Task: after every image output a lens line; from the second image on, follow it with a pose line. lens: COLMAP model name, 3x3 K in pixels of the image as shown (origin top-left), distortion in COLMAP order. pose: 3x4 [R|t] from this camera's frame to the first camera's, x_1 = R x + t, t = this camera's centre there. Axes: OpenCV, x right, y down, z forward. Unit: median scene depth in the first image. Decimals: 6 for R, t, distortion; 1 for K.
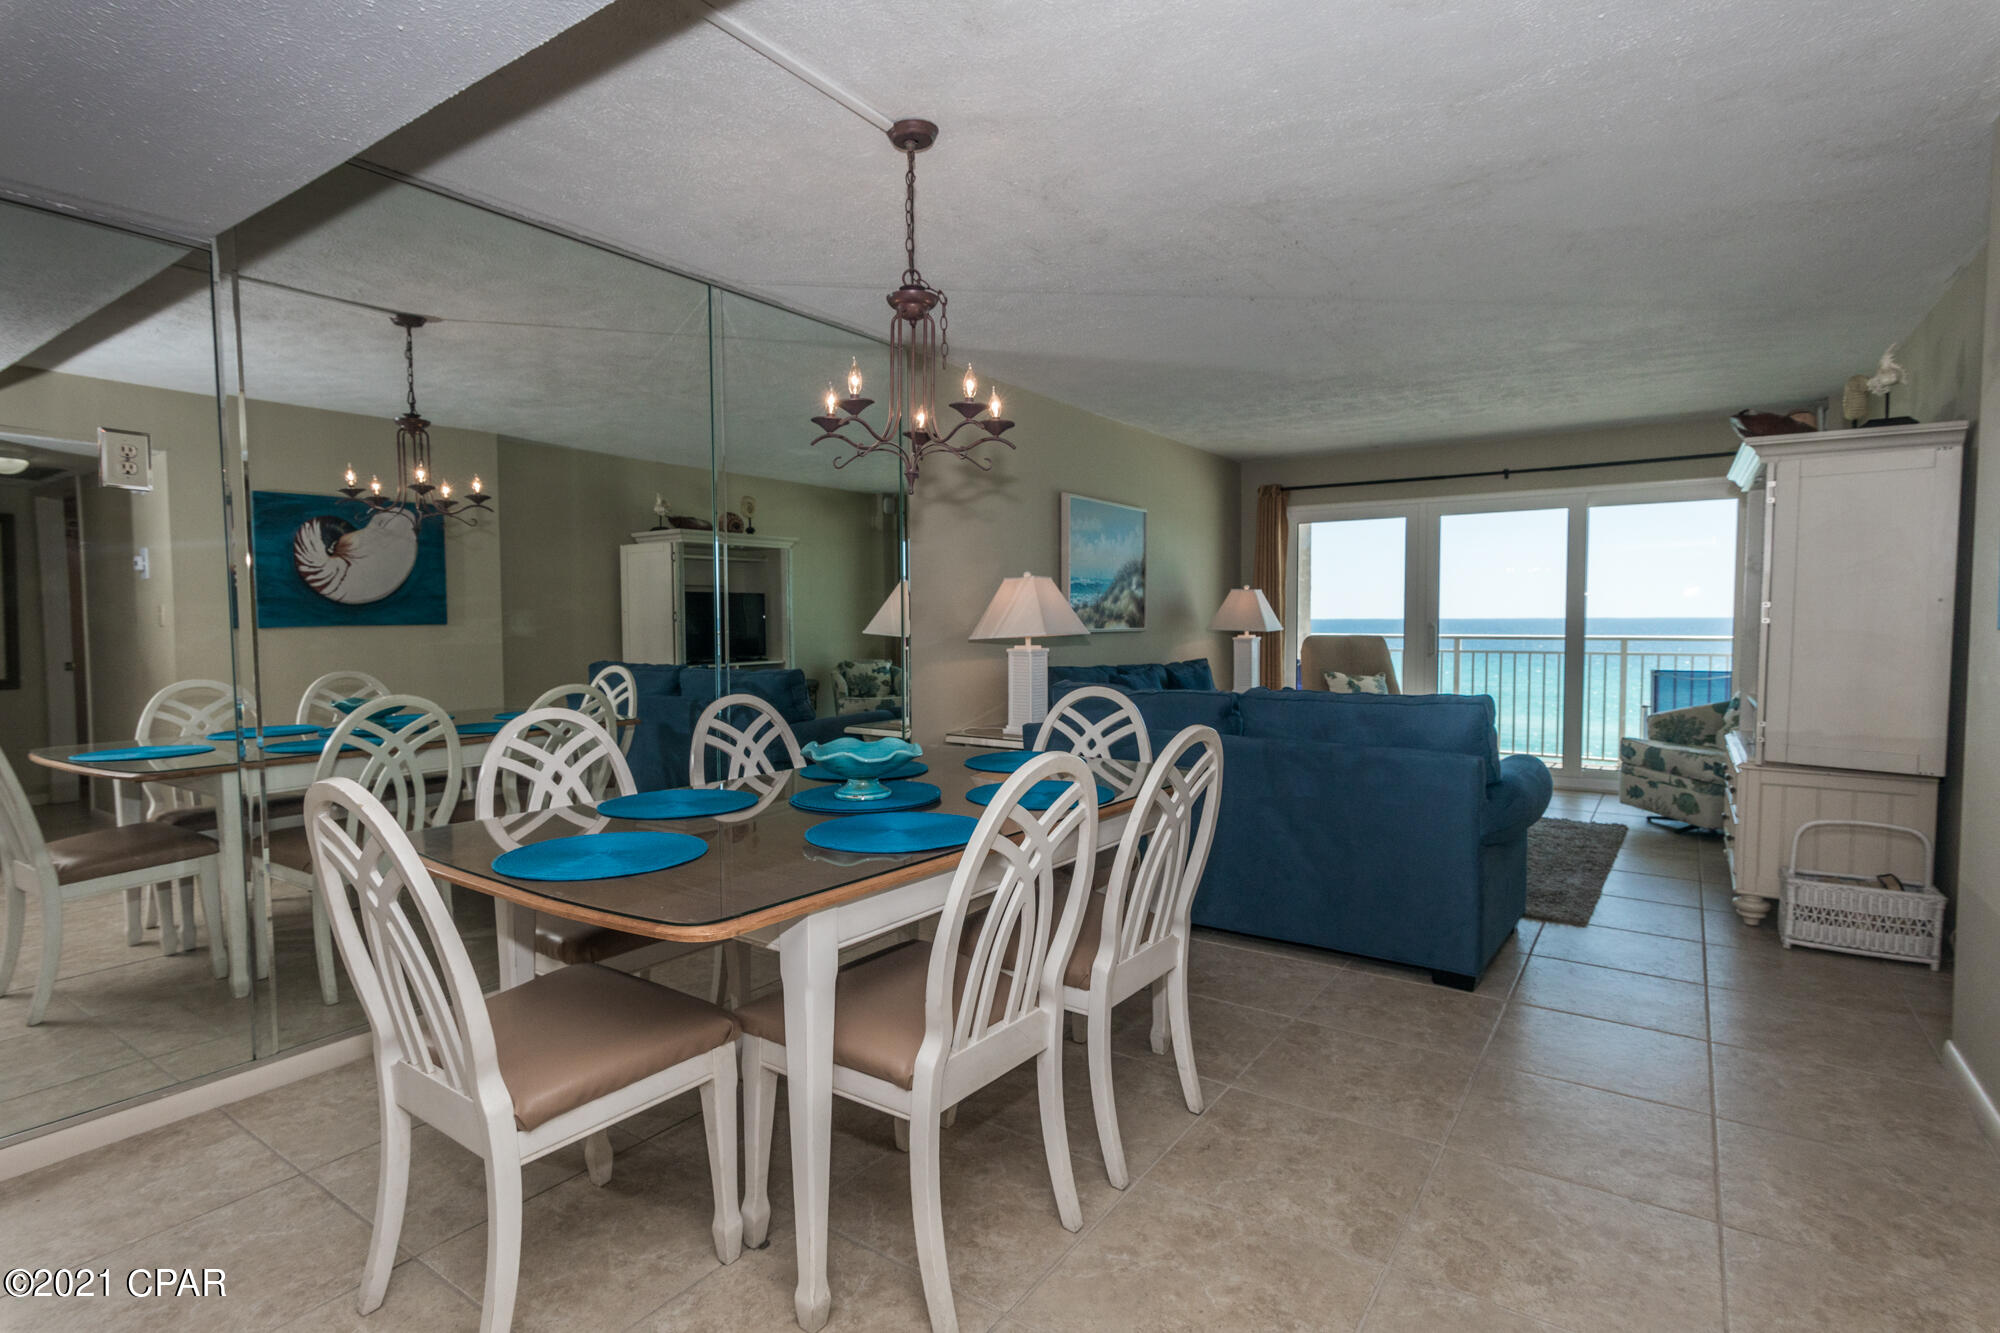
lens RADIAL K [[978.1, 0, 1000.8], [0, 978.1, 667.6], [0, 0, 1]] dist [0.005031, 0.000751]
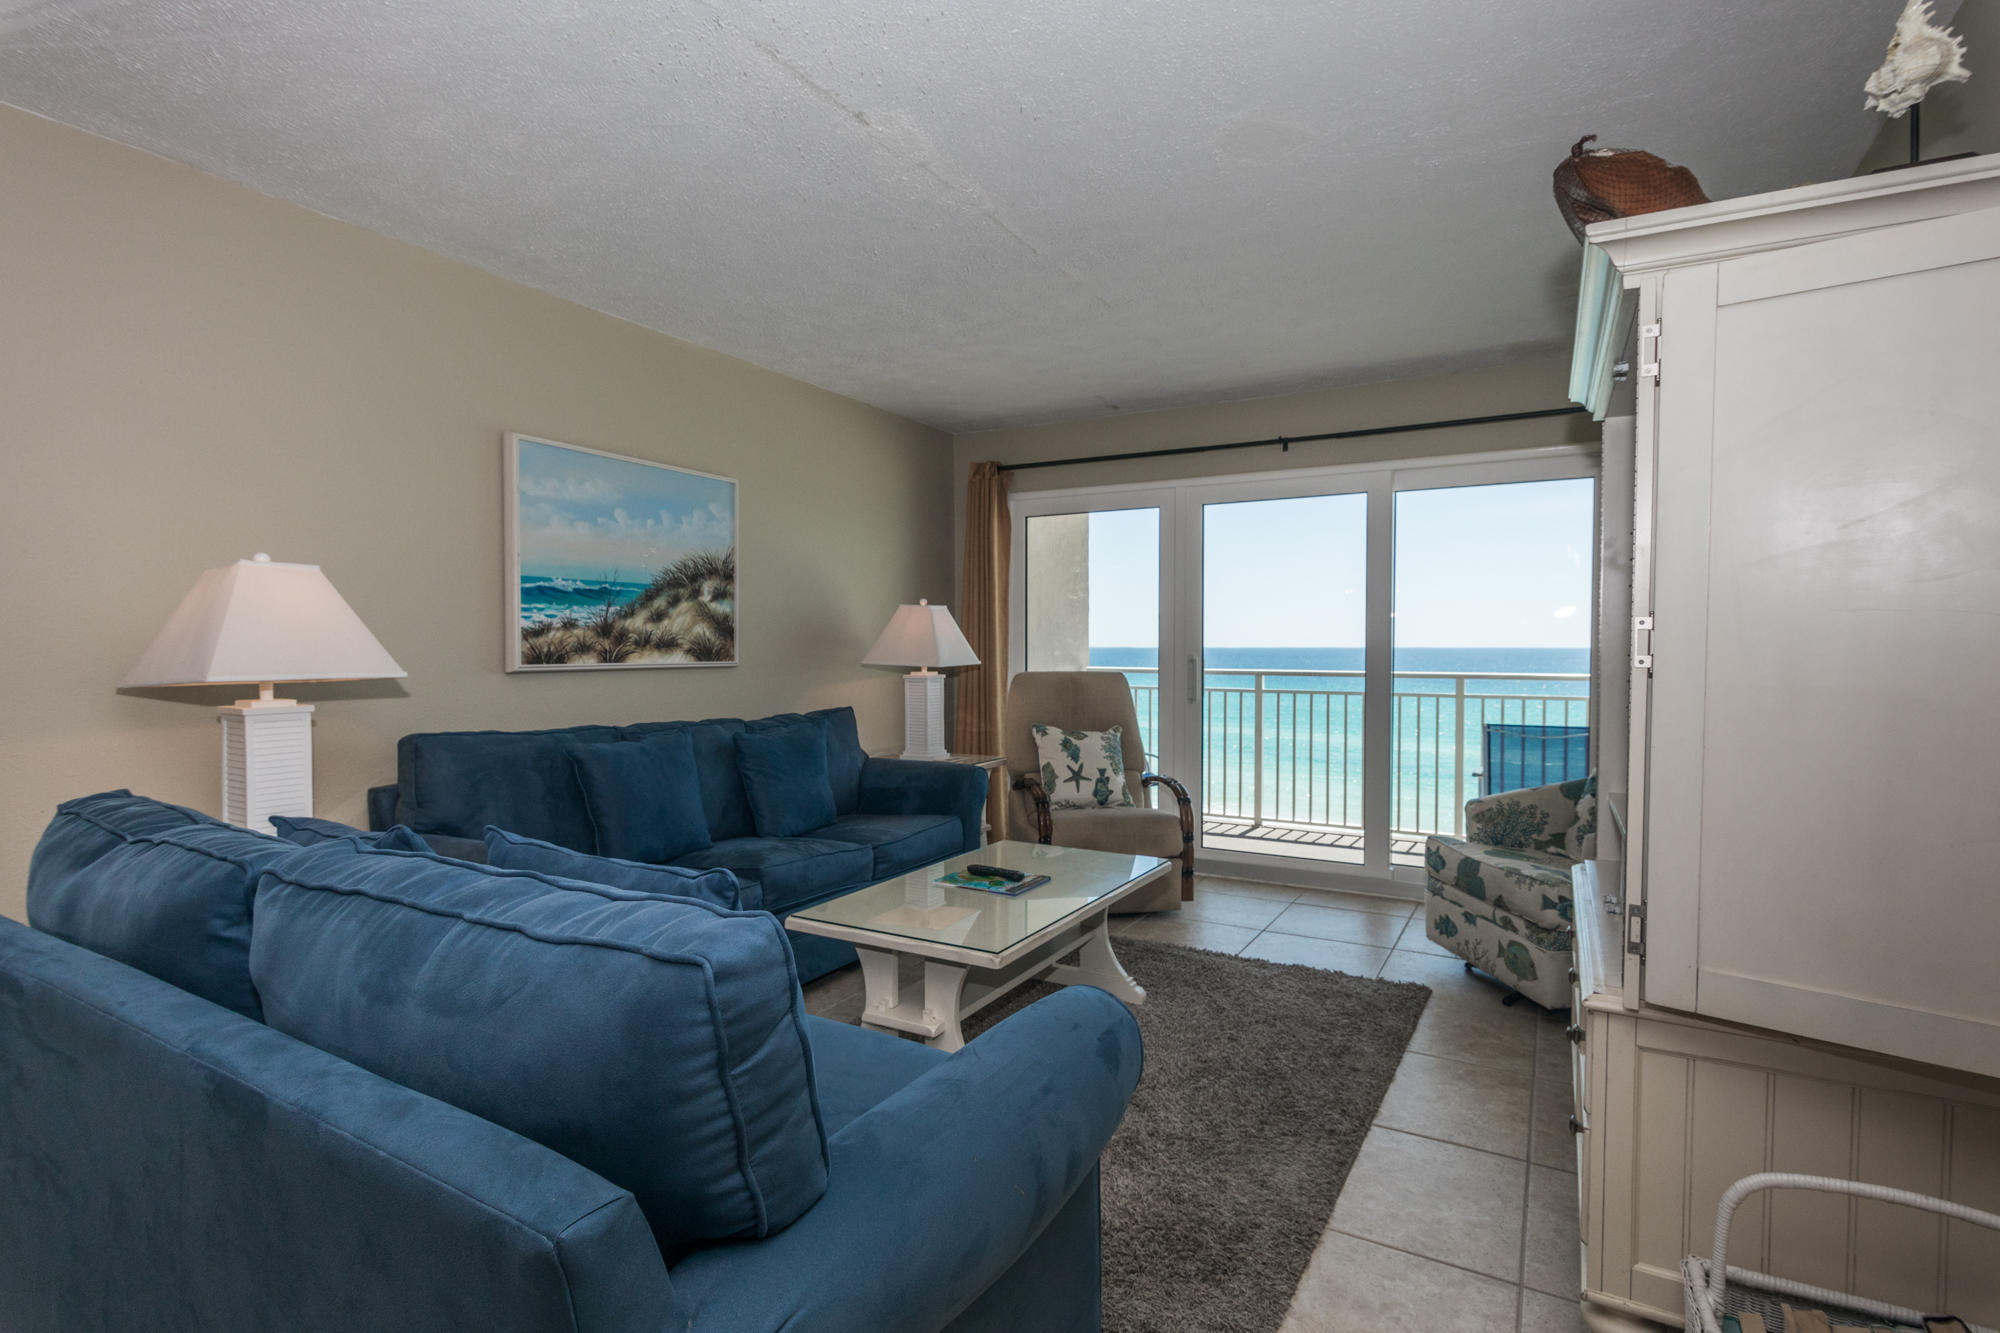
lens RADIAL K [[978.1, 0, 986.4], [0, 978.1, 671.7], [0, 0, 1]] dist [0.005031, 0.000751]
pose [[0.996825, 0.001831, 0.079602, 0.265863], [0.000044, 0.999723, -0.023551, -0.018765], [-0.079623, 0.023480, 0.996548, 0.345045]]
